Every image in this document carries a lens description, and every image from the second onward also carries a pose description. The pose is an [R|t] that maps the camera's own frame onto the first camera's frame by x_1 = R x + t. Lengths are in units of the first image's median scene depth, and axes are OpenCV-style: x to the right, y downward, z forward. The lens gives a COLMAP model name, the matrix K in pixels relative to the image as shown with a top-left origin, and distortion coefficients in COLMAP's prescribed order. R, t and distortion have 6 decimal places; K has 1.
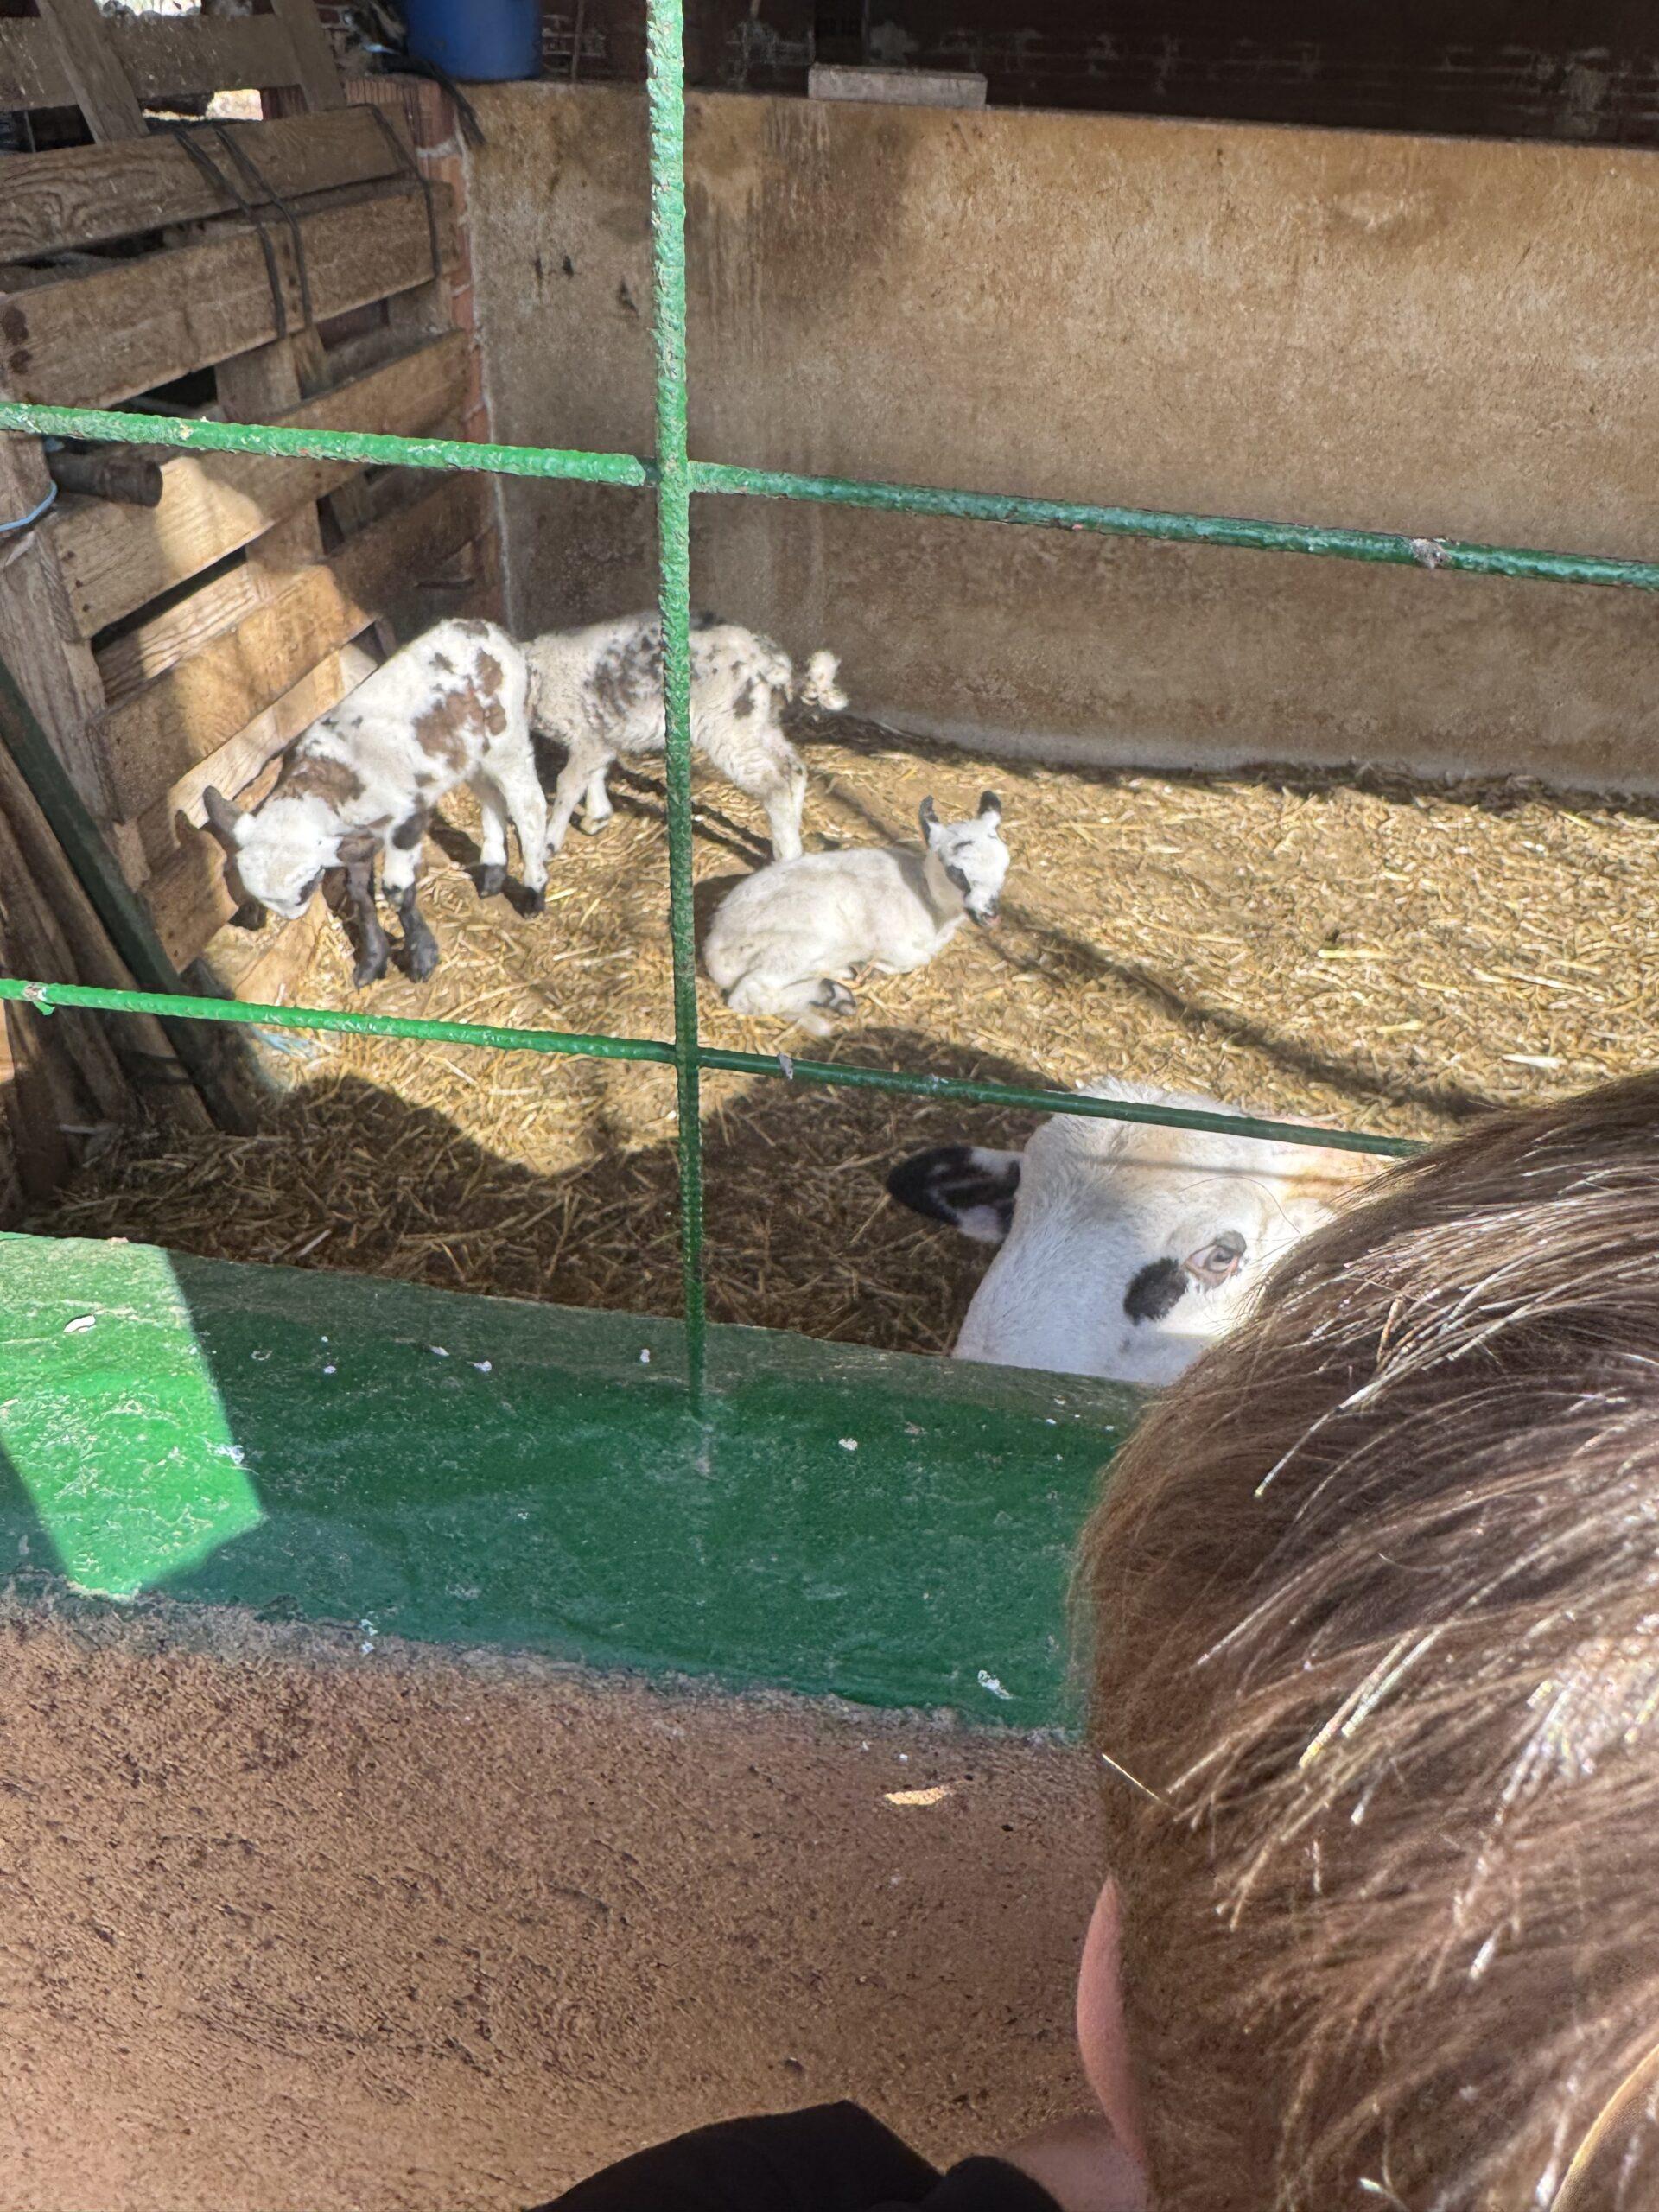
lens RADIAL K [[1552.2, 0, 827.2], [0, 1552.2, 1000.7], [0, 0, 1]] dist [-0.000361, -0.000005]
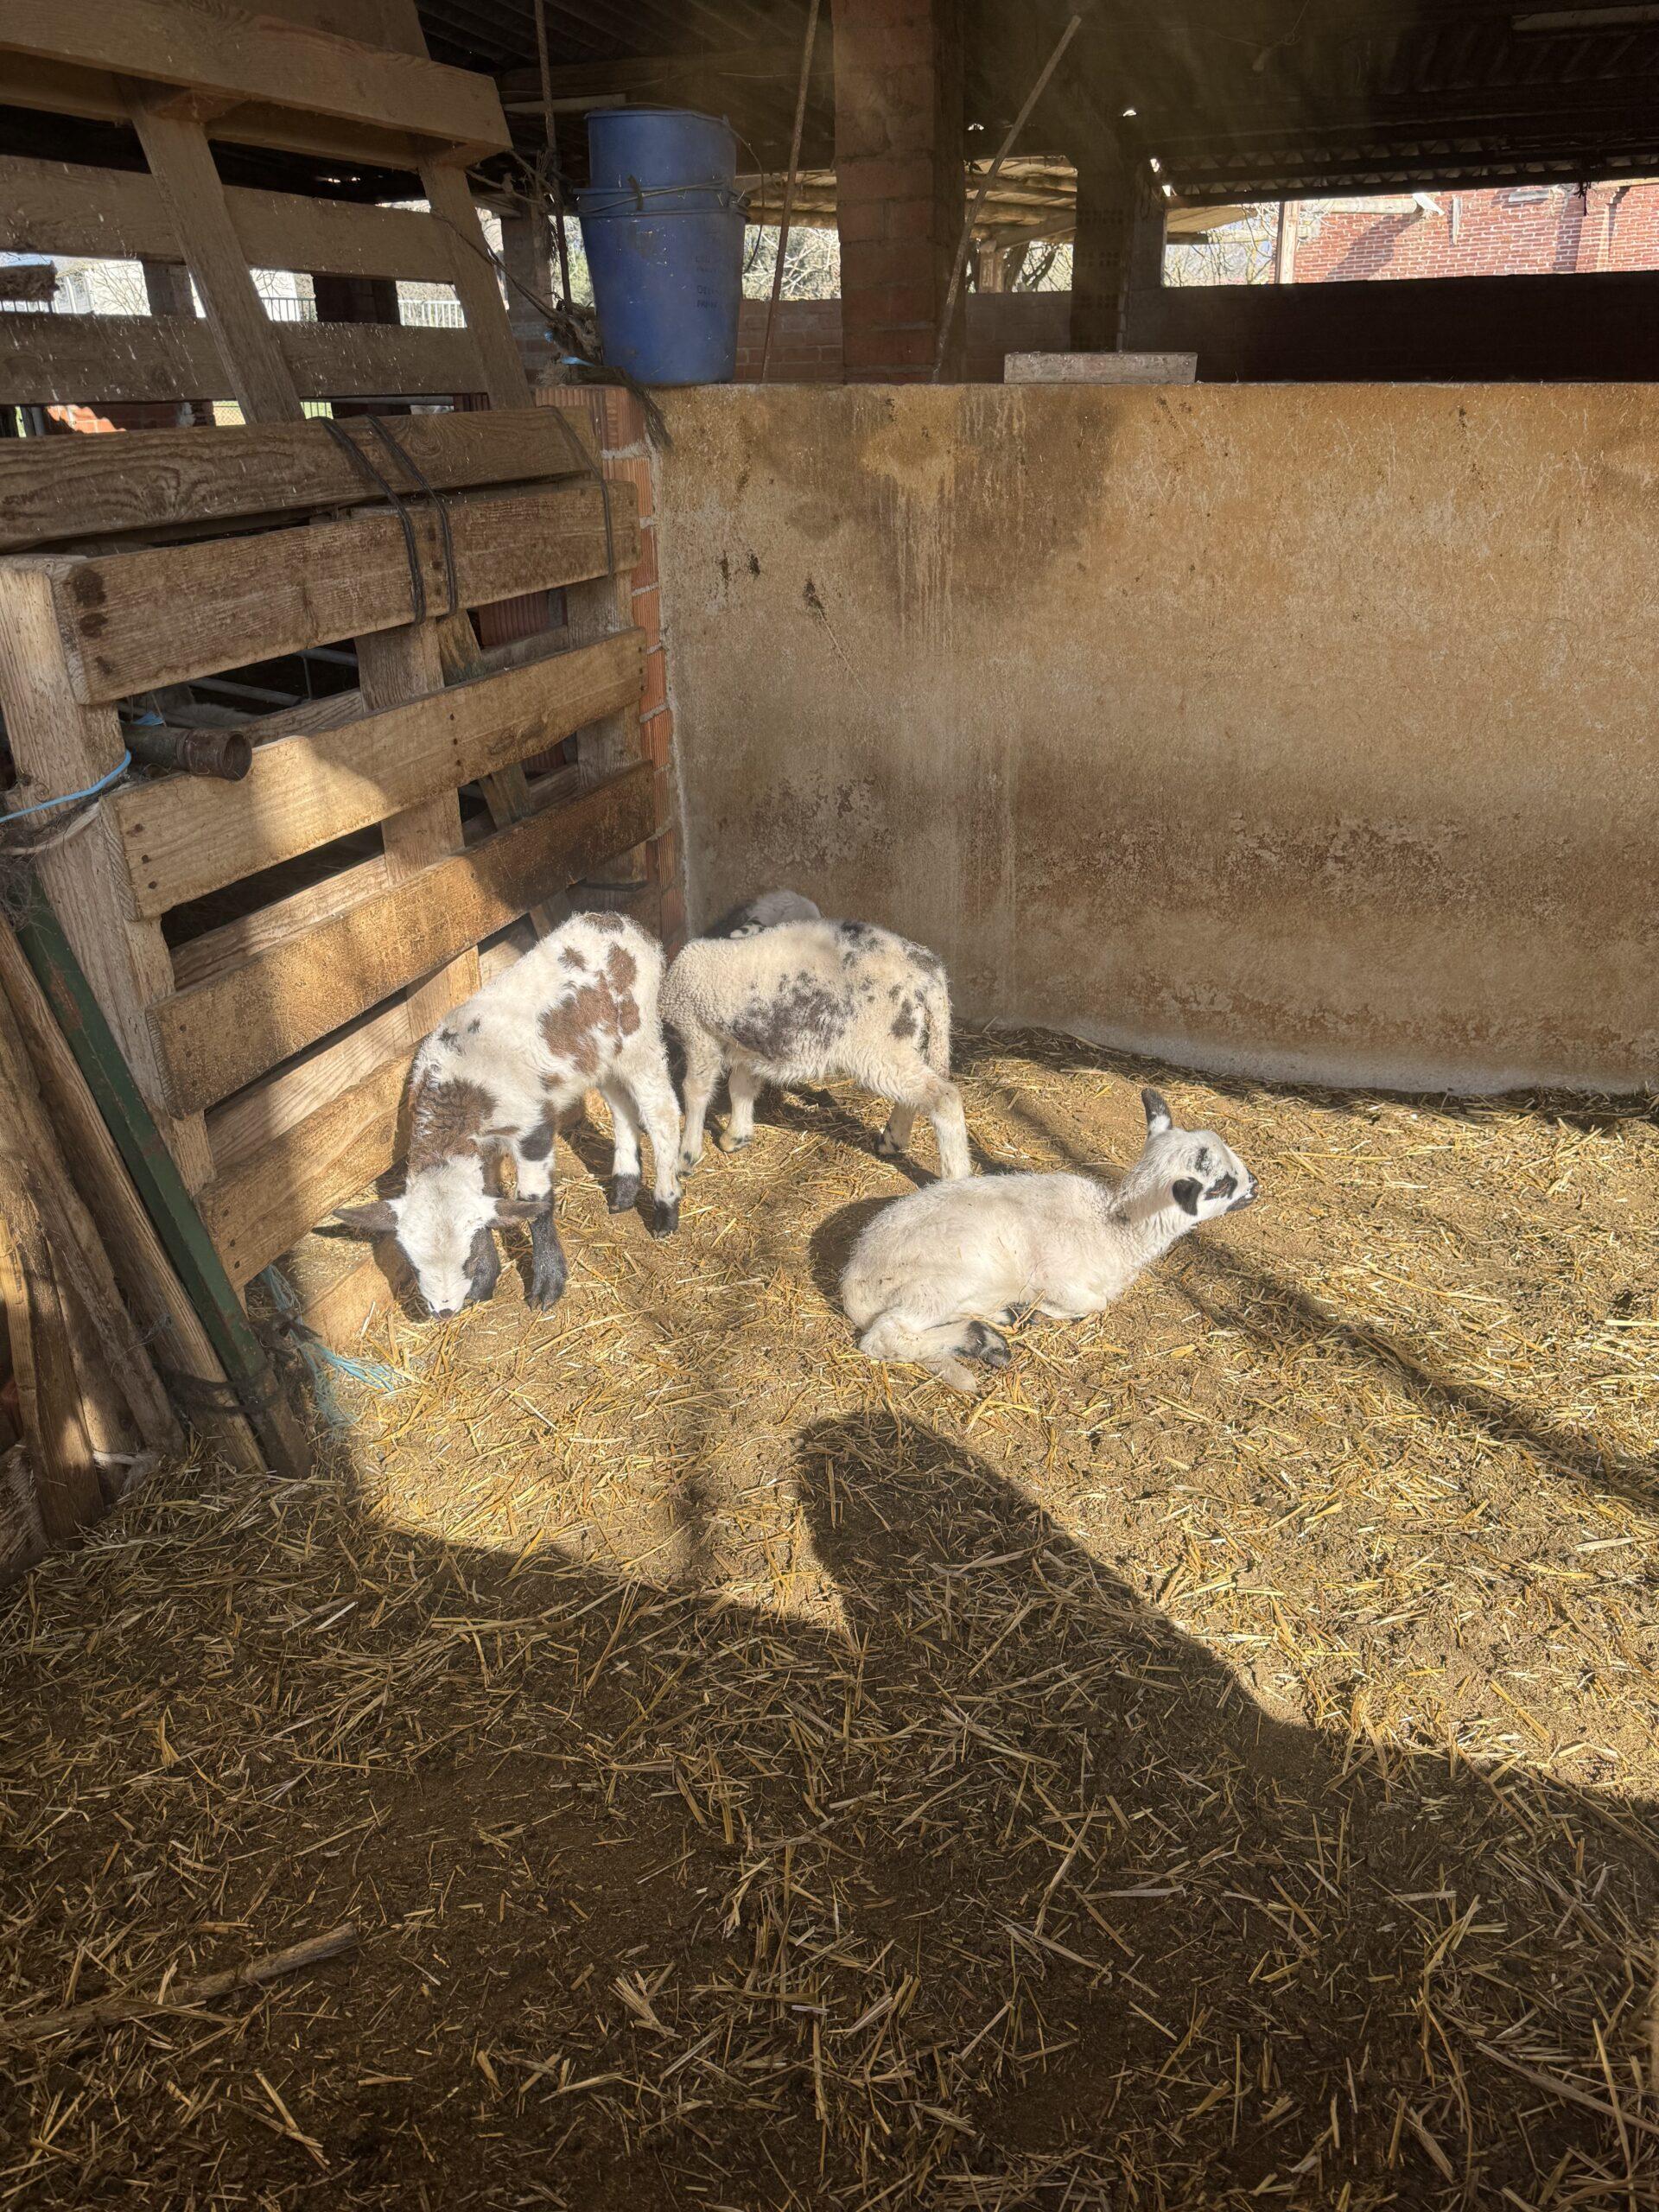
lens RADIAL K [[1521.6, 0, 821.0], [0, 1521.6, 1079.4], [0, 0, 1]] dist [0.157932, -0.328512]
pose [[0.985405, 0.022044, -0.168790, 0.051249], [-0.047912, 0.987409, -0.150756, -0.014304], [0.163342, 0.156643, 0.974055, 0.137568]]
